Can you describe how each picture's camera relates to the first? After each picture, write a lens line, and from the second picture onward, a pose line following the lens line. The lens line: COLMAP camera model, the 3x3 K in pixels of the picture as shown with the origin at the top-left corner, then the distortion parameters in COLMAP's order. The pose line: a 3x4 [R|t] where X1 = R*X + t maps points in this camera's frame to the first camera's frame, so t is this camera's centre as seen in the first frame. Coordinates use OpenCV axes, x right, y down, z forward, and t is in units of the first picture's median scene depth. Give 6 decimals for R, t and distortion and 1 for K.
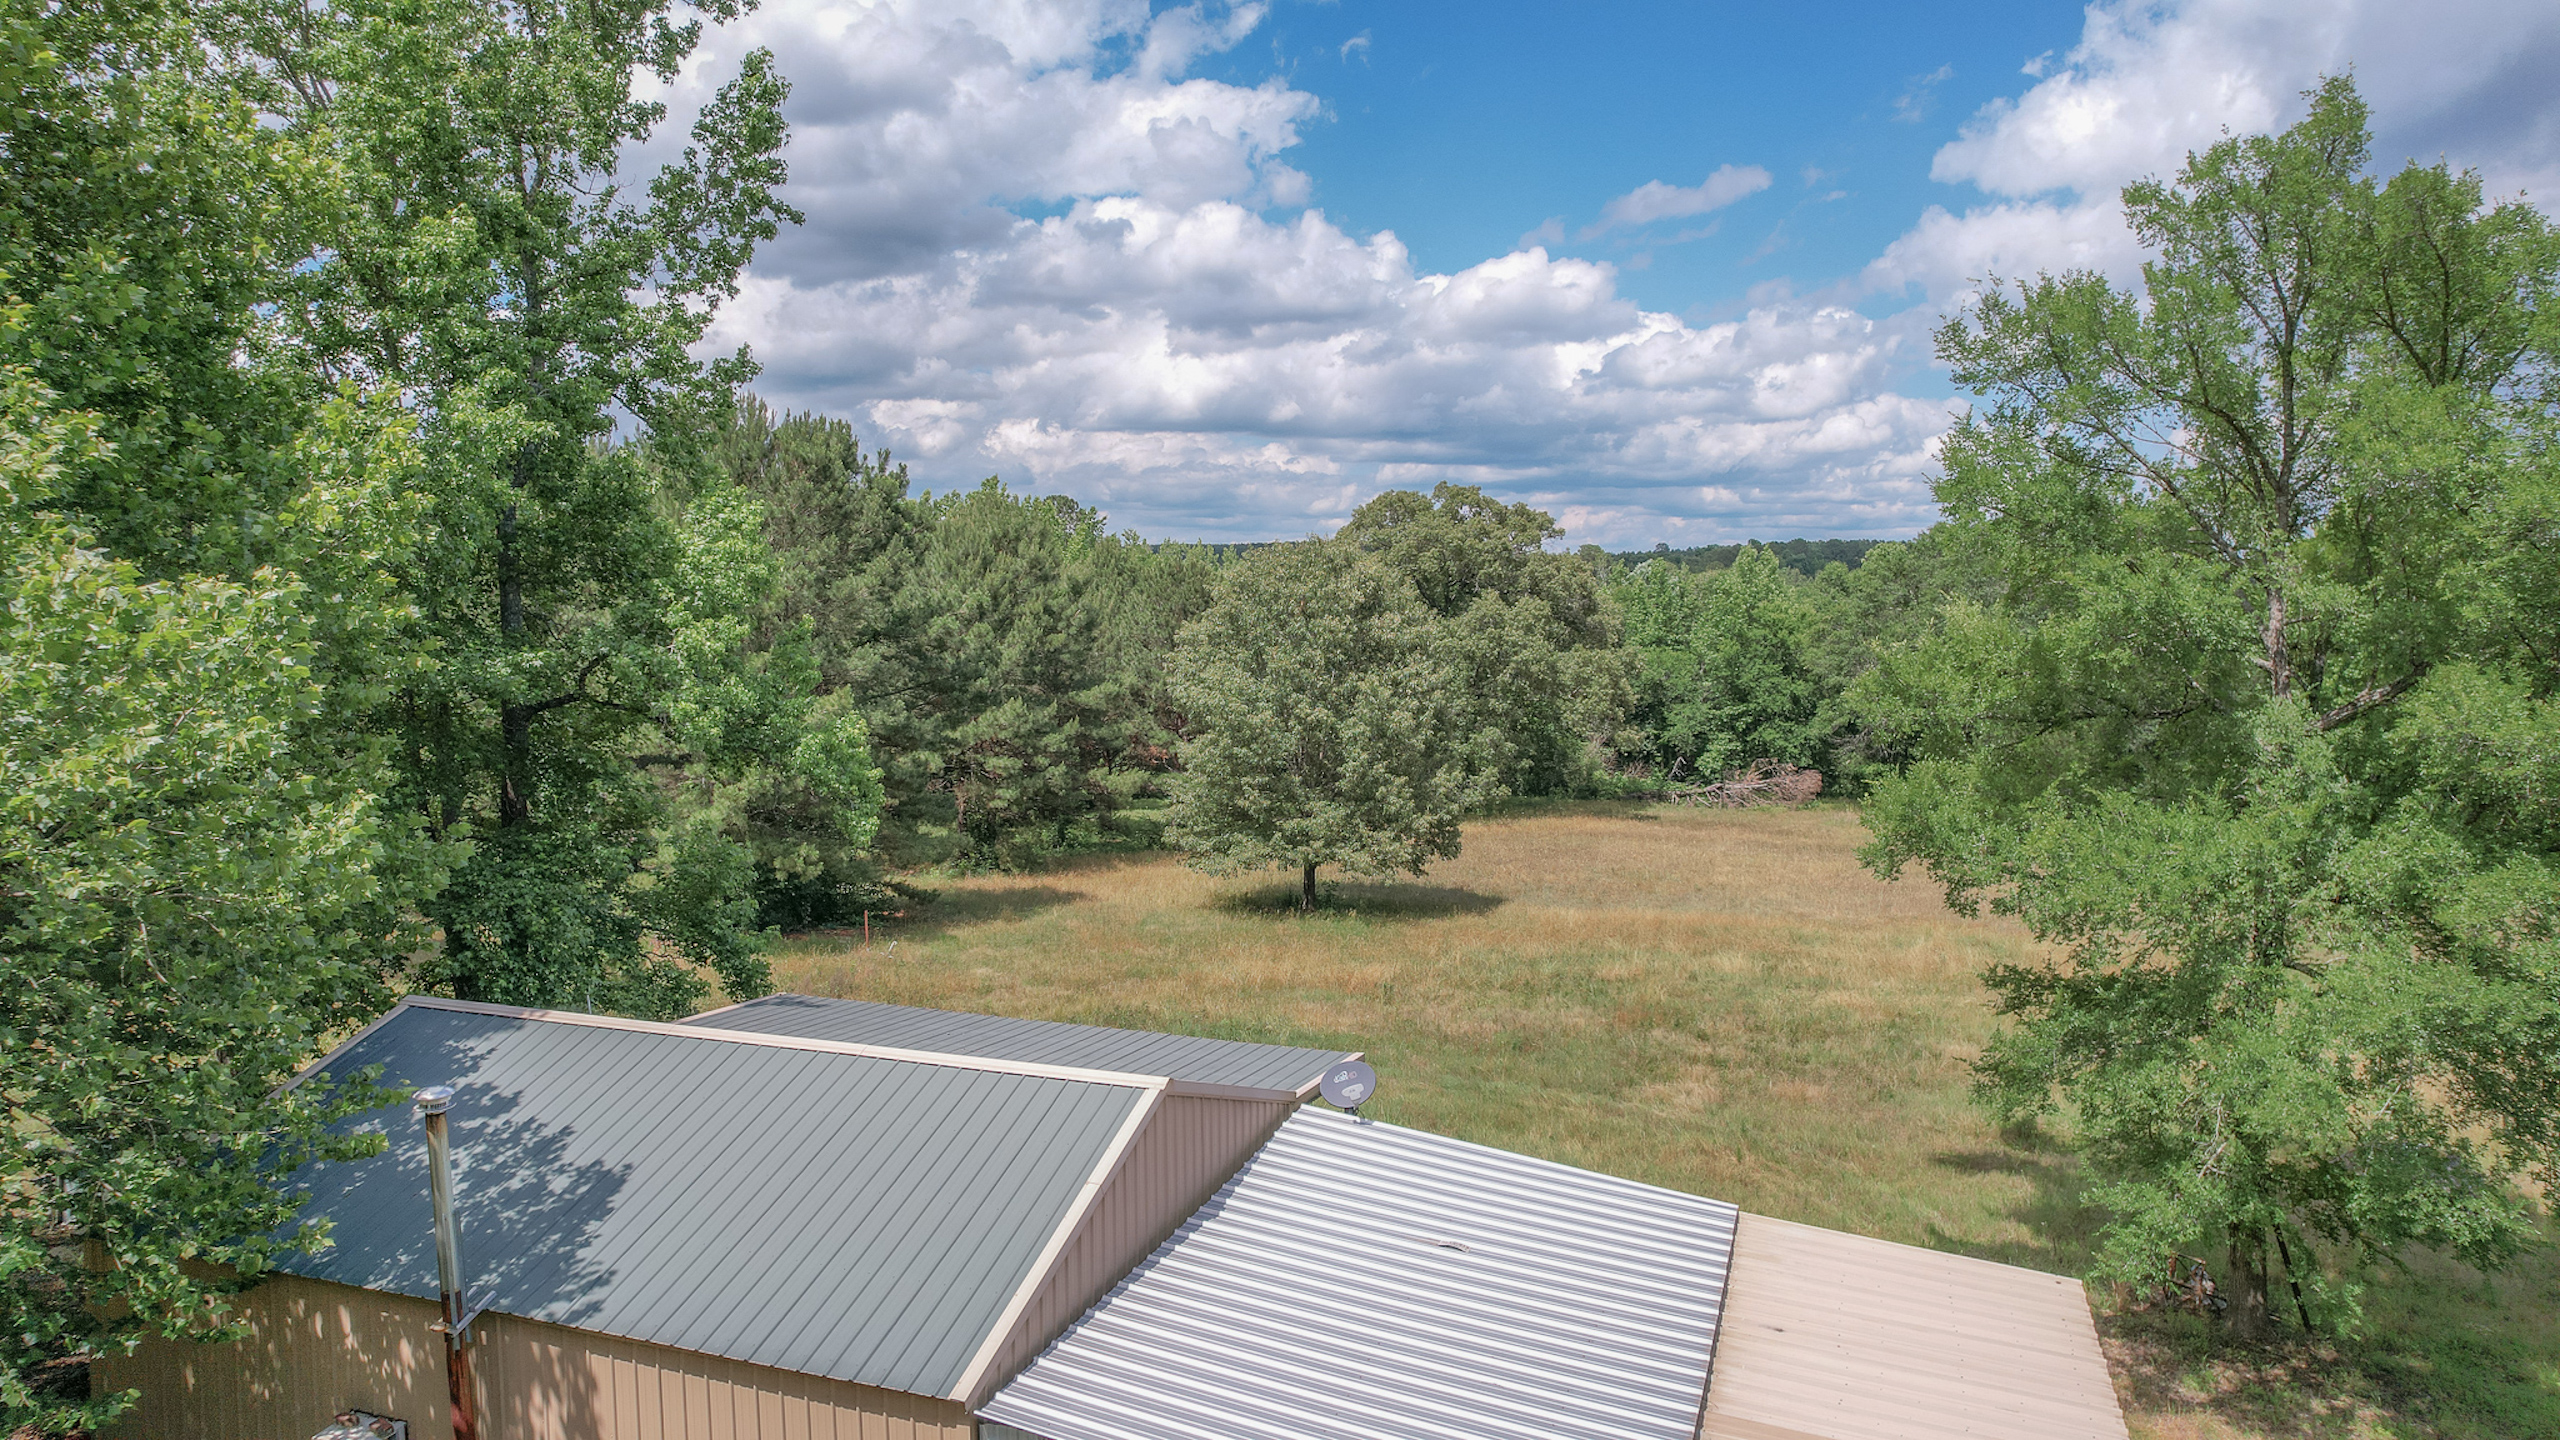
lens RADIAL K [[1652.8, 0, 1287.5], [0, 1652.8, 716.2], [0, 0, 1]] dist [-0.096077, 0.101412]
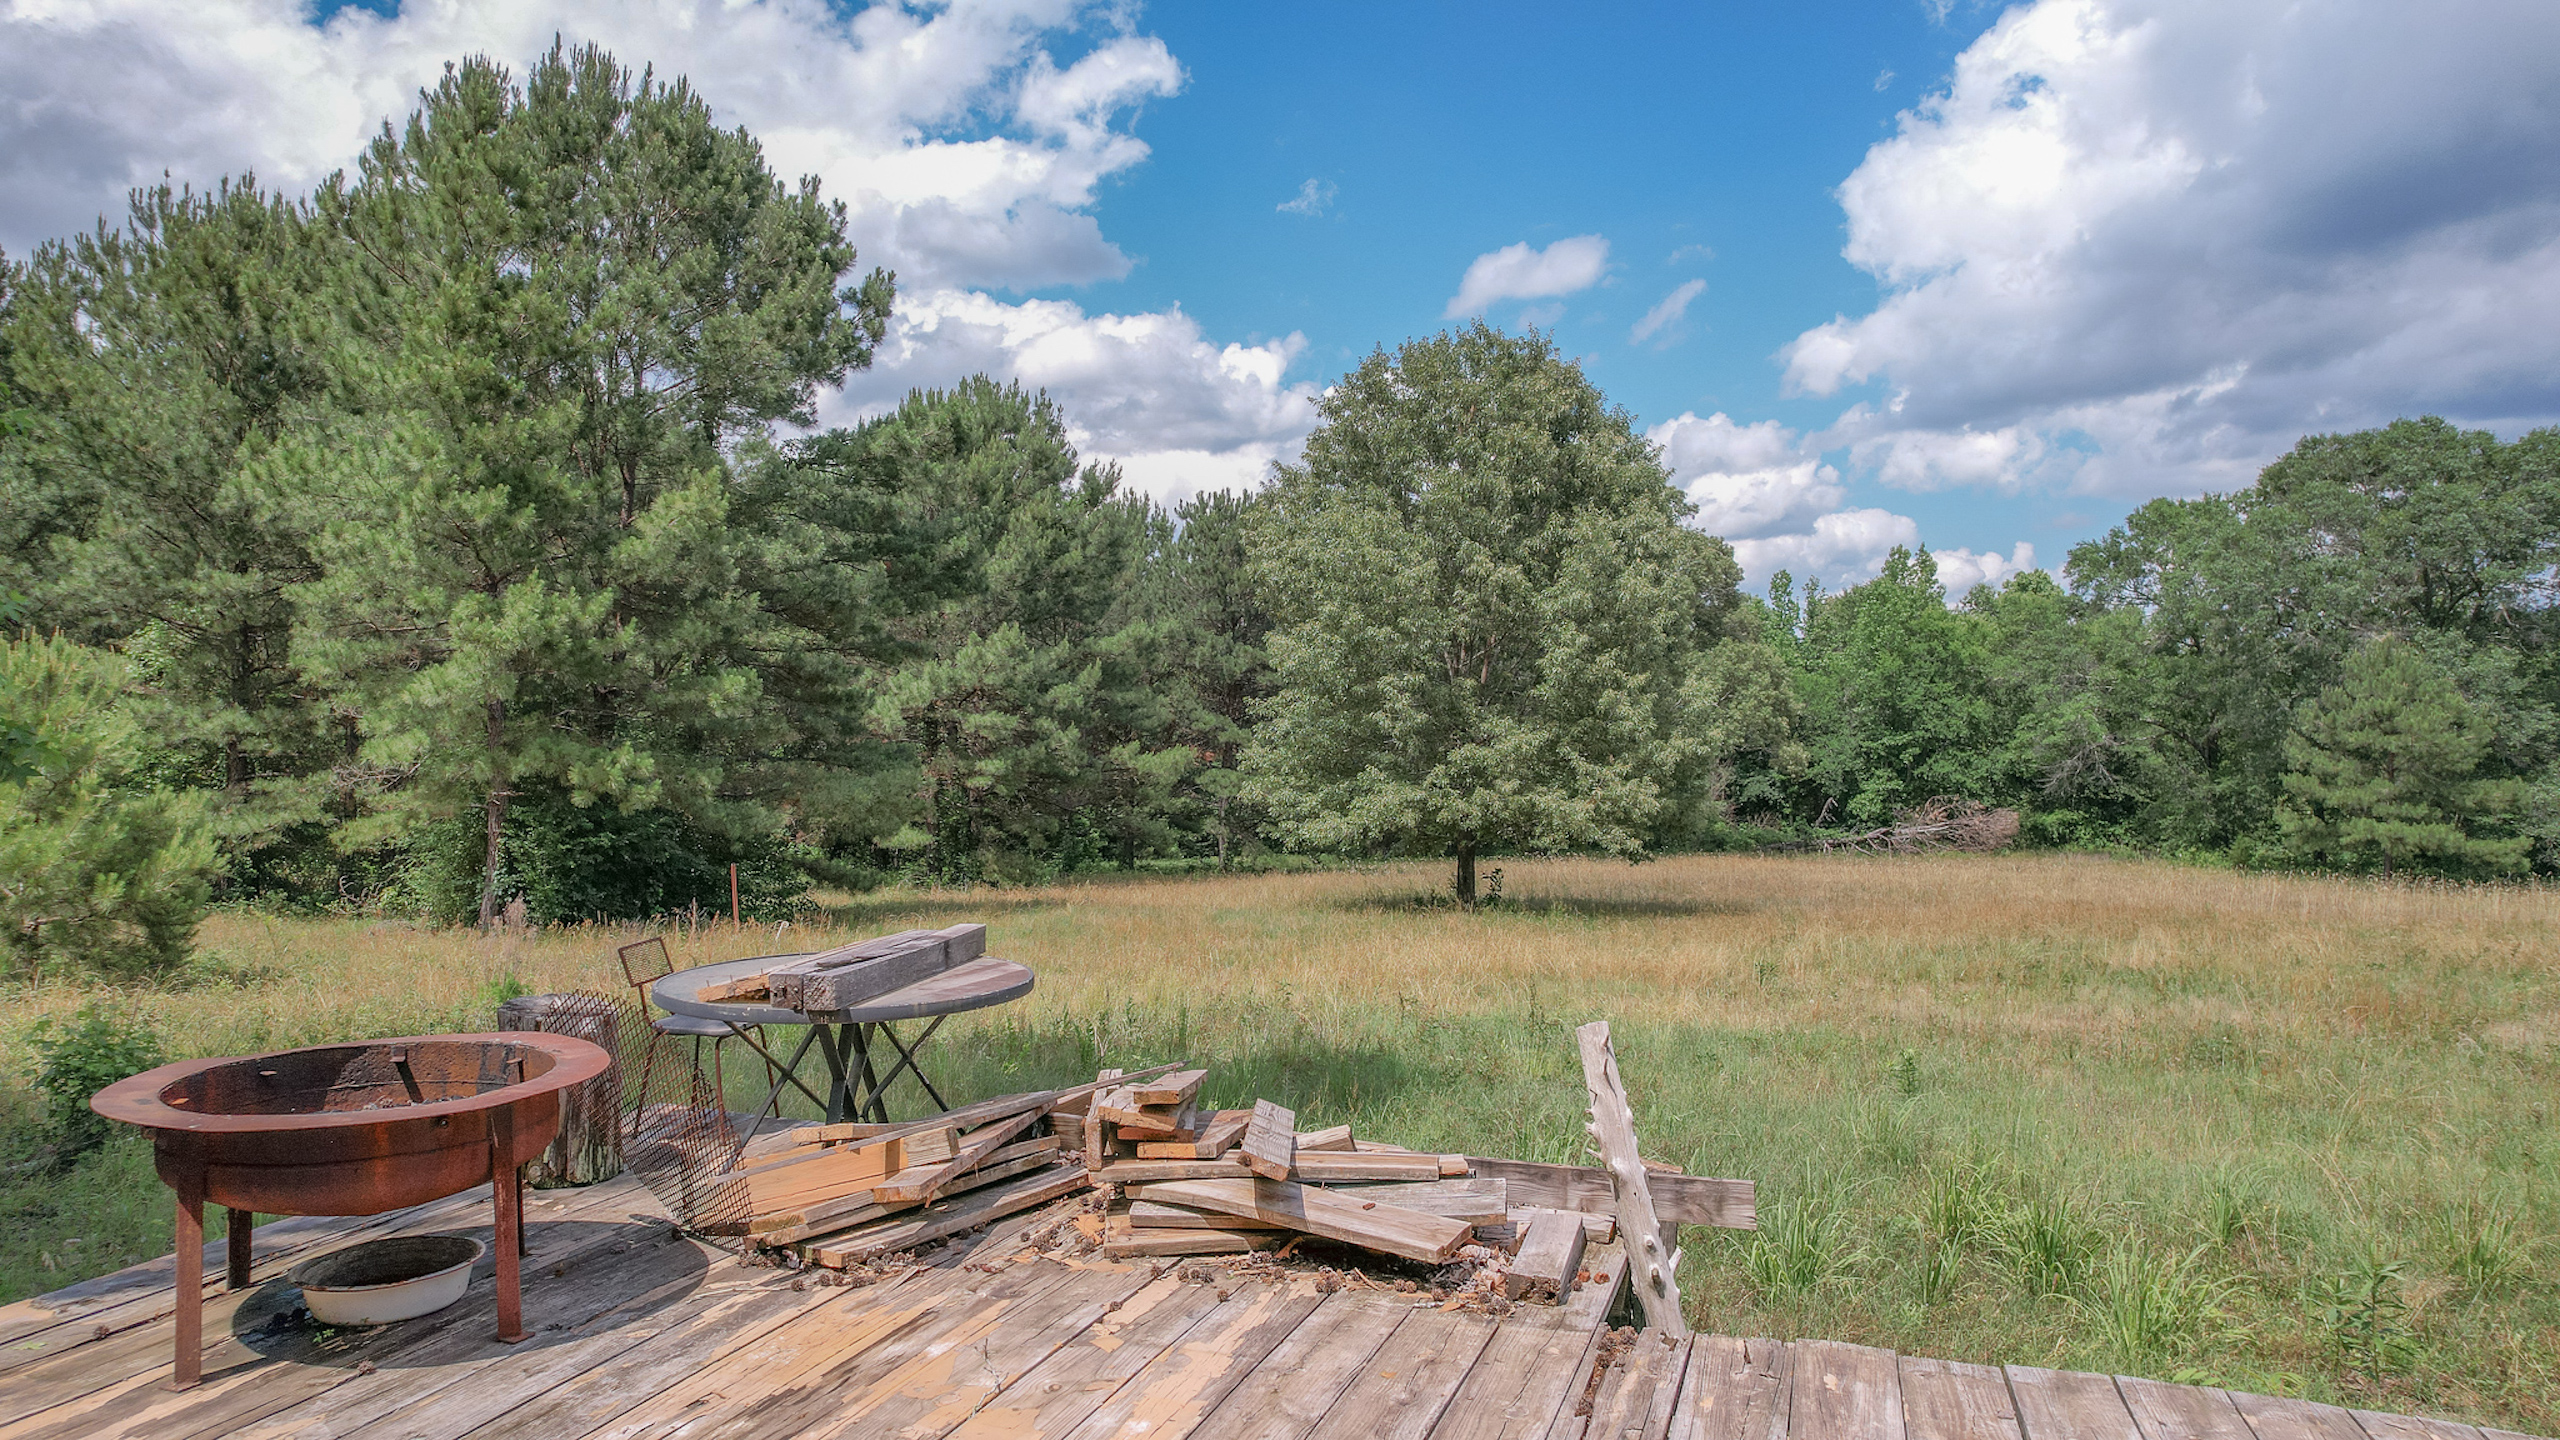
lens RADIAL K [[1634.1, 0, 1325.6], [0, 1634.1, 720.3], [0, 0, 1]] dist [-0.079783, 0.096763]
pose [[0.999525, 0.005287, 0.030366, -0.052812], [-0.002749, 0.996546, -0.083002, 0.082750], [-0.030700, 0.082880, 0.996087, 0.319040]]
